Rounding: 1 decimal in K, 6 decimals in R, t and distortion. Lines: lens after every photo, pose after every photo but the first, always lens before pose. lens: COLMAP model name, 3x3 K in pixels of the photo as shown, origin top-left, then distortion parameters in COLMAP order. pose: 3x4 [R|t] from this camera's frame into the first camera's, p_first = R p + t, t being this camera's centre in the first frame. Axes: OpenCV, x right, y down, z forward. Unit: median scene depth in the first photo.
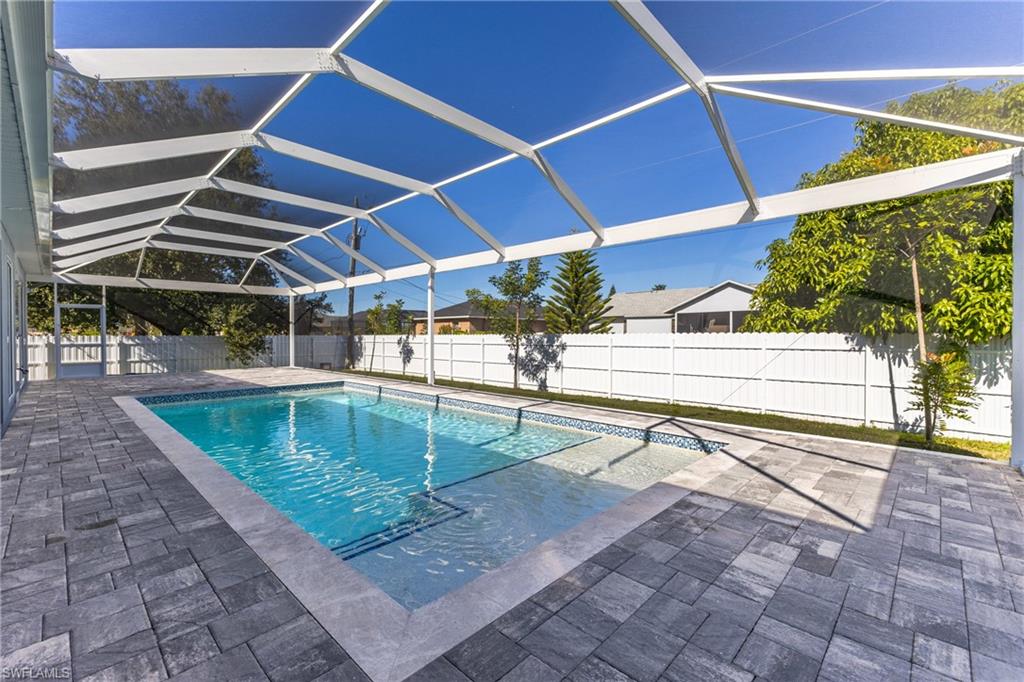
lens RADIAL K [[438.2, 0, 507.1], [0, 438.2, 337.0], [0, 0, 1]] dist [0.006519, 0.000166]
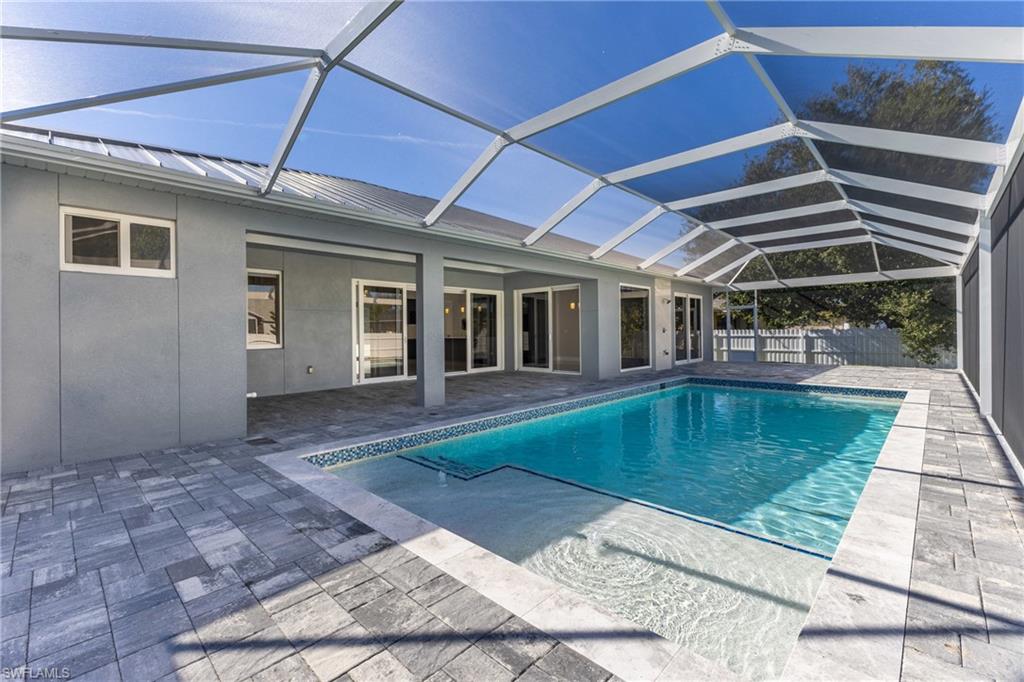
lens RADIAL K [[444.5, 0, 535.4], [0, 444.5, 335.5], [0, 0, 1]] dist [0.008602, -0.000823]
pose [[0.031654, 0.012006, -0.999427, 1.305414], [0.003721, 0.999920, 0.012130, -0.017349], [0.999492, -0.004103, 0.031607, 1.325570]]
